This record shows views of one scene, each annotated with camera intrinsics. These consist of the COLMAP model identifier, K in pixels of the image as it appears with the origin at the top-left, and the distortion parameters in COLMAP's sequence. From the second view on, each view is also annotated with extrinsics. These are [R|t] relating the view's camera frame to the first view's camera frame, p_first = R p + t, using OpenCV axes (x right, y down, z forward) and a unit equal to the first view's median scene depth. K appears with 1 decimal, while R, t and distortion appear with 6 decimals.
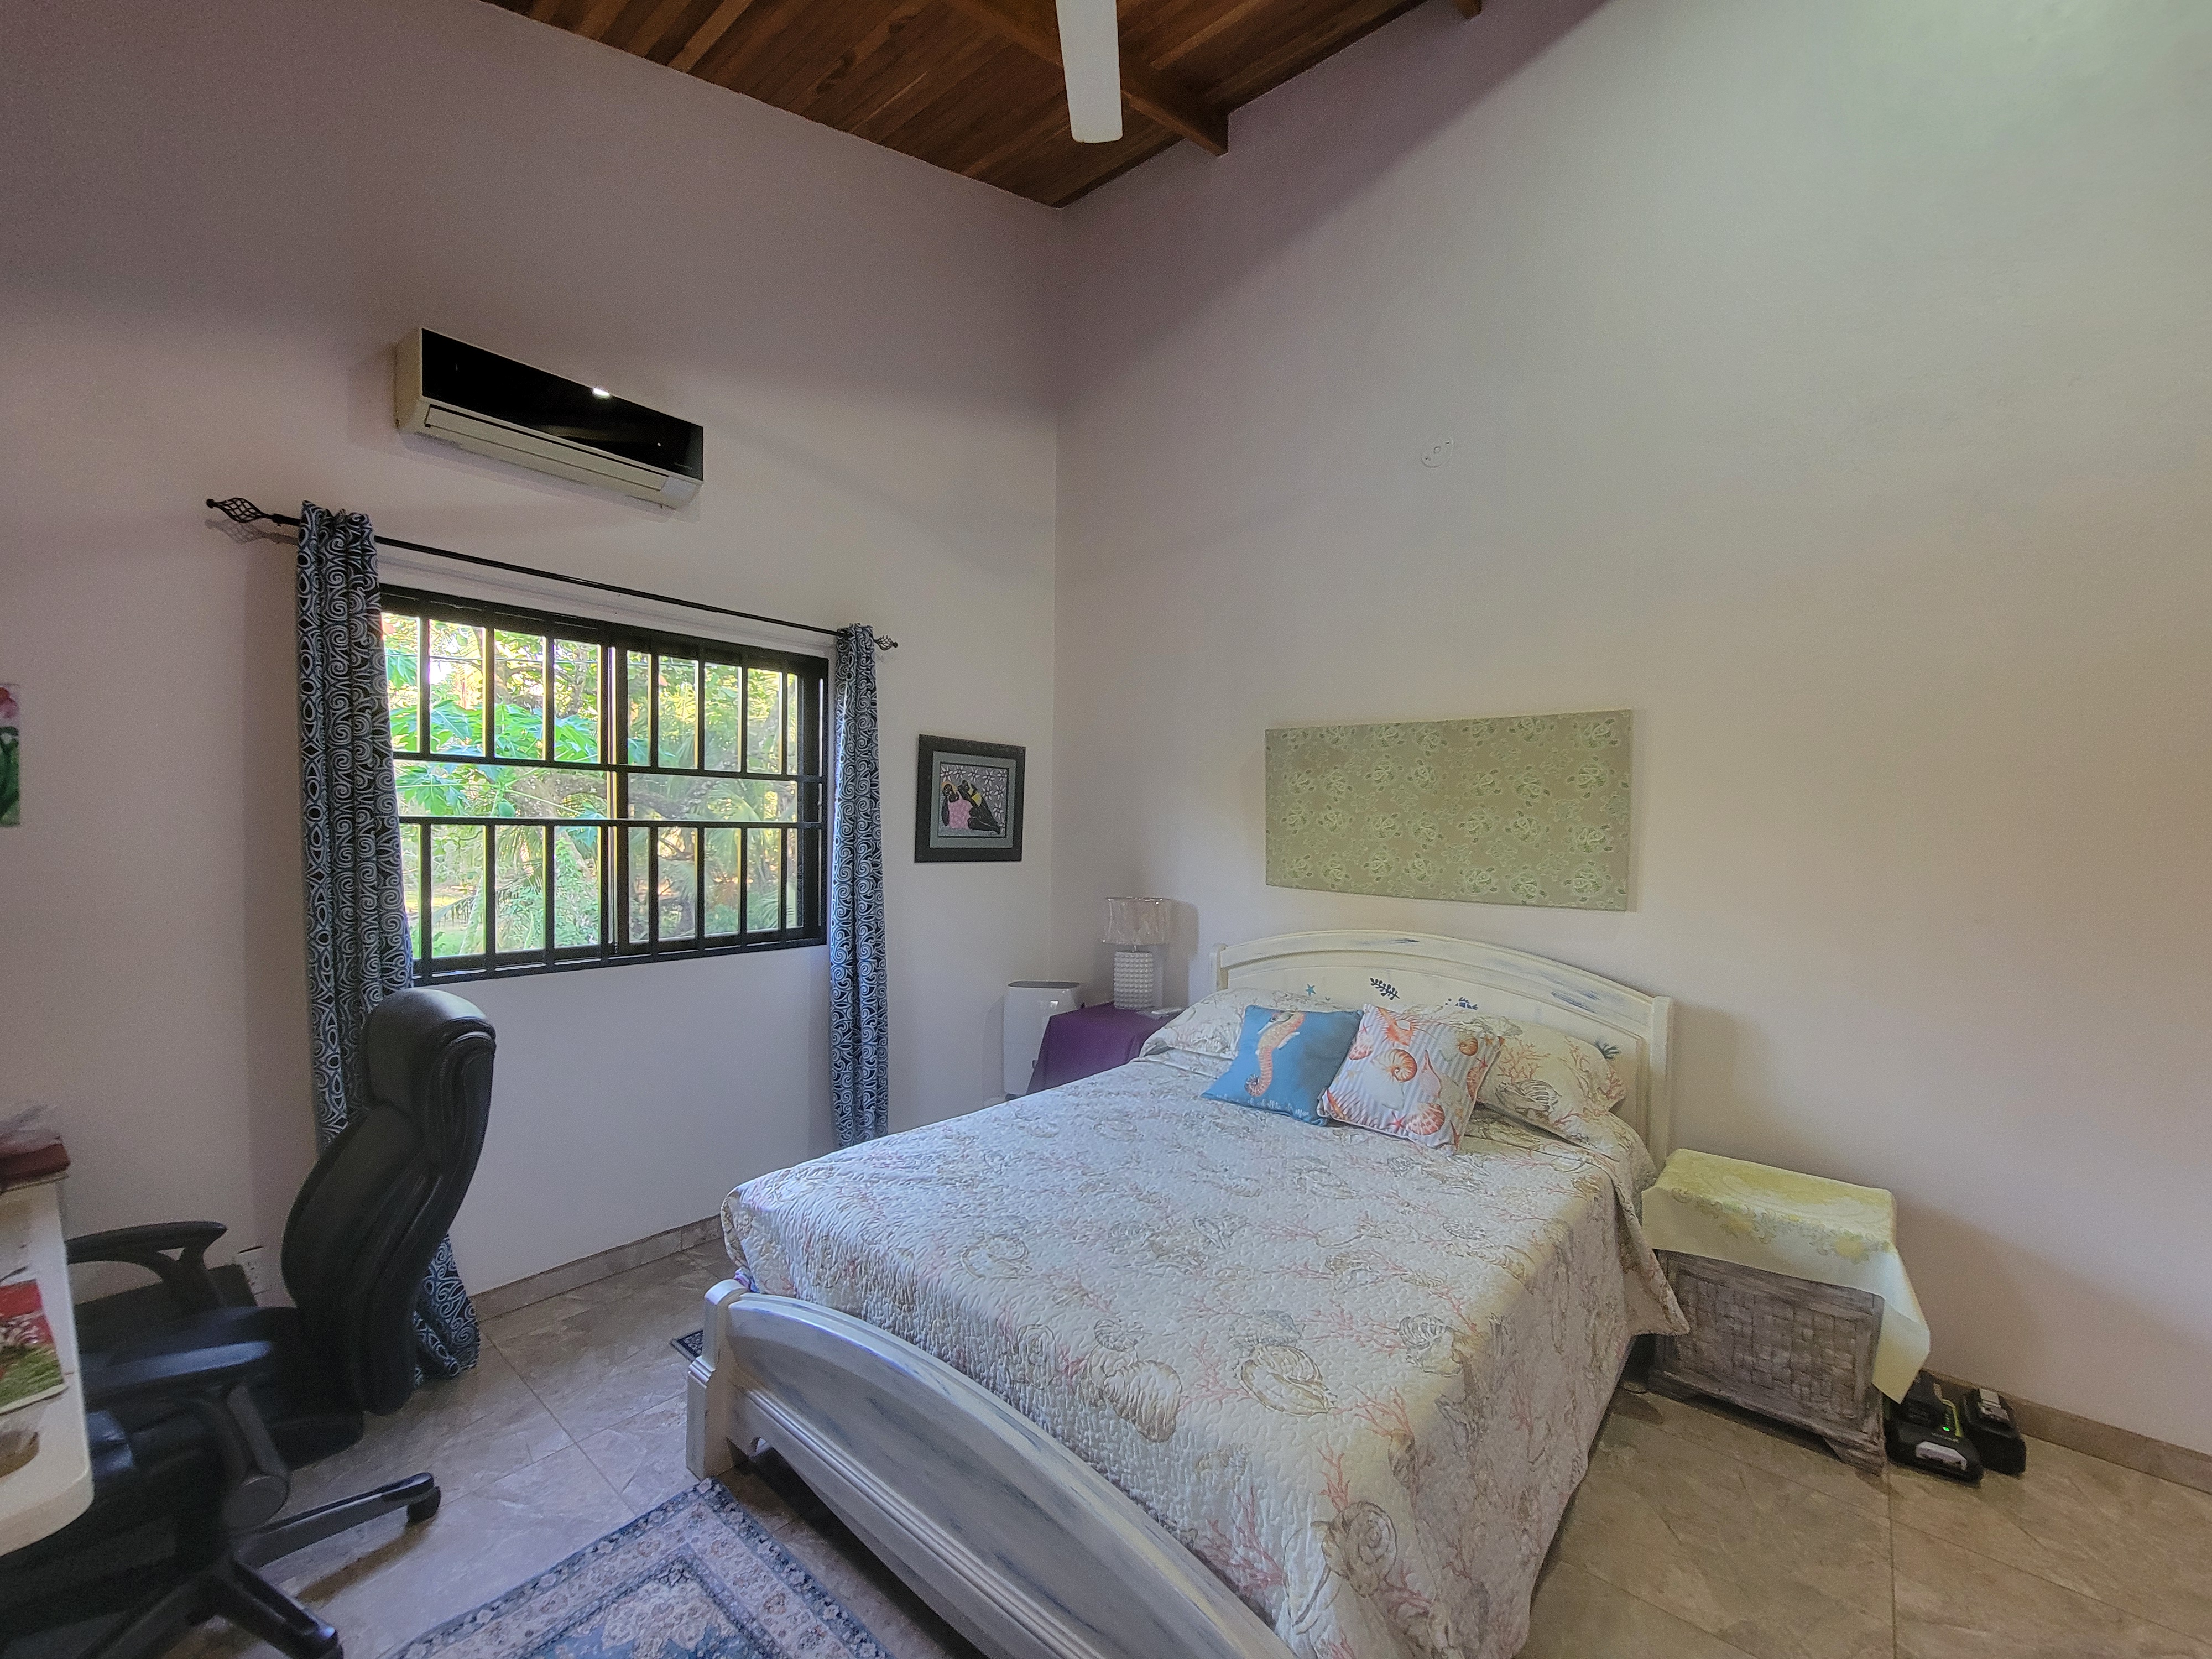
lens RADIAL K [[915.4, 0, 1106.8], [0, 915.4, 847.0], [0, 0, 1]] dist [-0.000240, 0.000314]
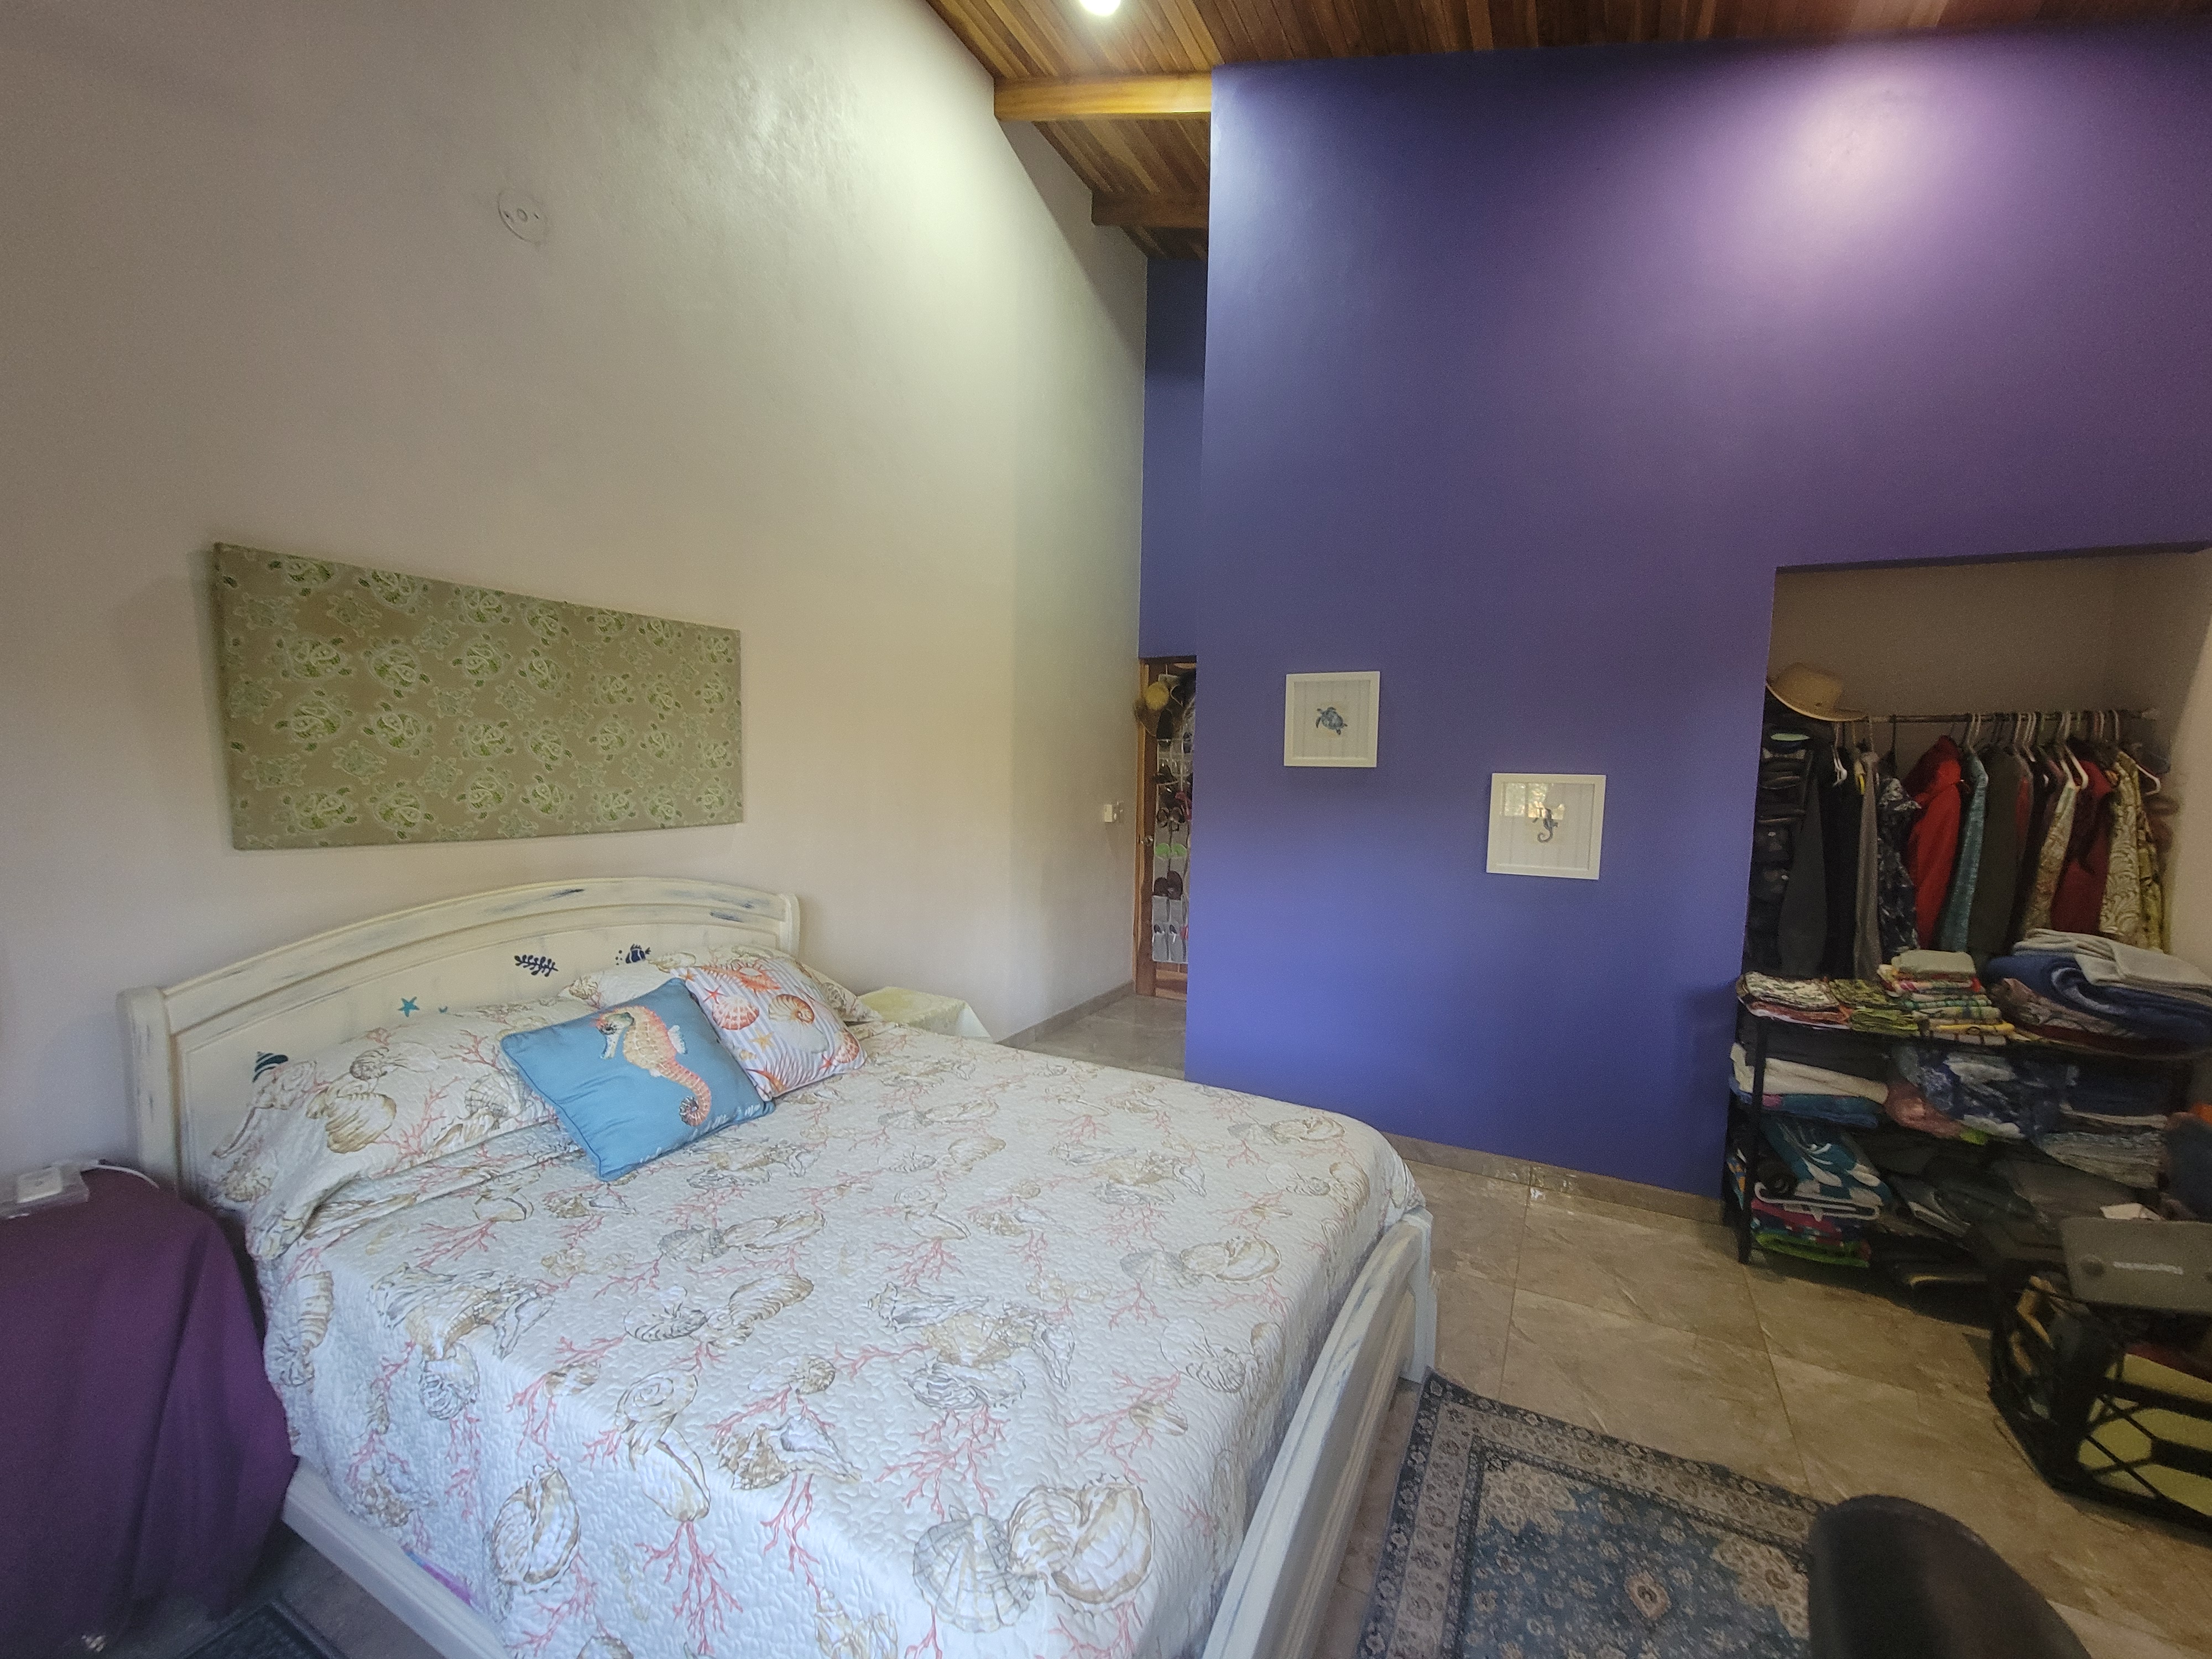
lens RADIAL K [[915.4, 0, 1106.8], [0, 915.4, 847.0], [0, 0, 1]] dist [-0.000240, 0.000314]
pose [[-0.219200, -0.114541, 0.968933, -0.498721], [0.001500, 0.993044, 0.117730, -0.023282], [-0.975679, 0.027260, -0.217504, 0.724857]]
